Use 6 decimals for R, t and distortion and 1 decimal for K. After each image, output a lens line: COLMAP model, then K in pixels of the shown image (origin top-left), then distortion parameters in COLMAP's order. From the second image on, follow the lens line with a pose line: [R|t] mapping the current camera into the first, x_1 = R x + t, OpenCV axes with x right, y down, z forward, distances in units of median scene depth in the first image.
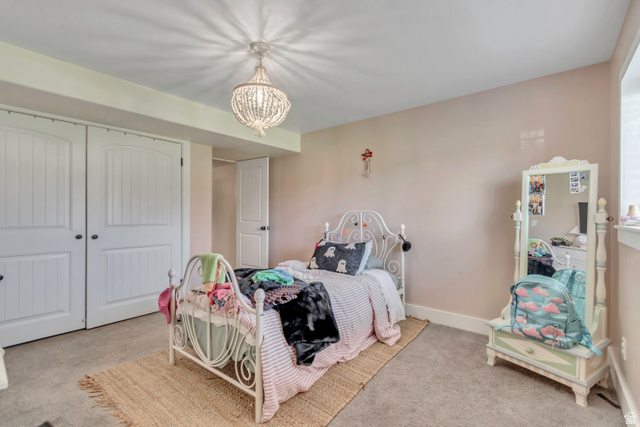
lens RADIAL K [[284.7, 0, 319.5], [0, 284.7, 212.8], [0, 0, 1]] dist [0.000631, -0.000792]
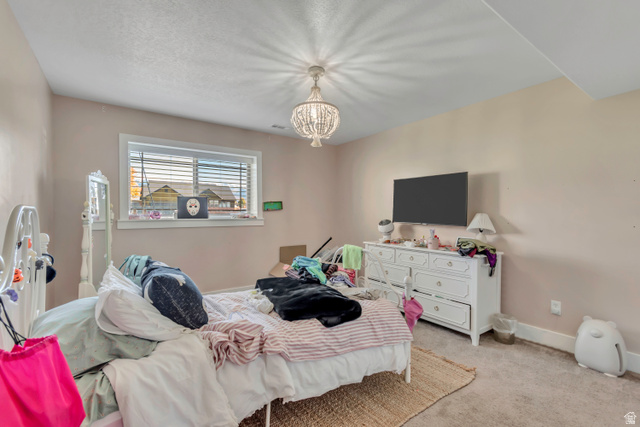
lens RADIAL K [[284.7, 0, 319.5], [0, 284.7, 212.8], [0, 0, 1]] dist [0.000631, -0.000792]
pose [[-0.968385, -0.004989, 0.249411, -0.510694], [-0.001934, 0.999920, 0.012492, -0.018141], [-0.249453, 0.011614, -0.968317, 2.115007]]
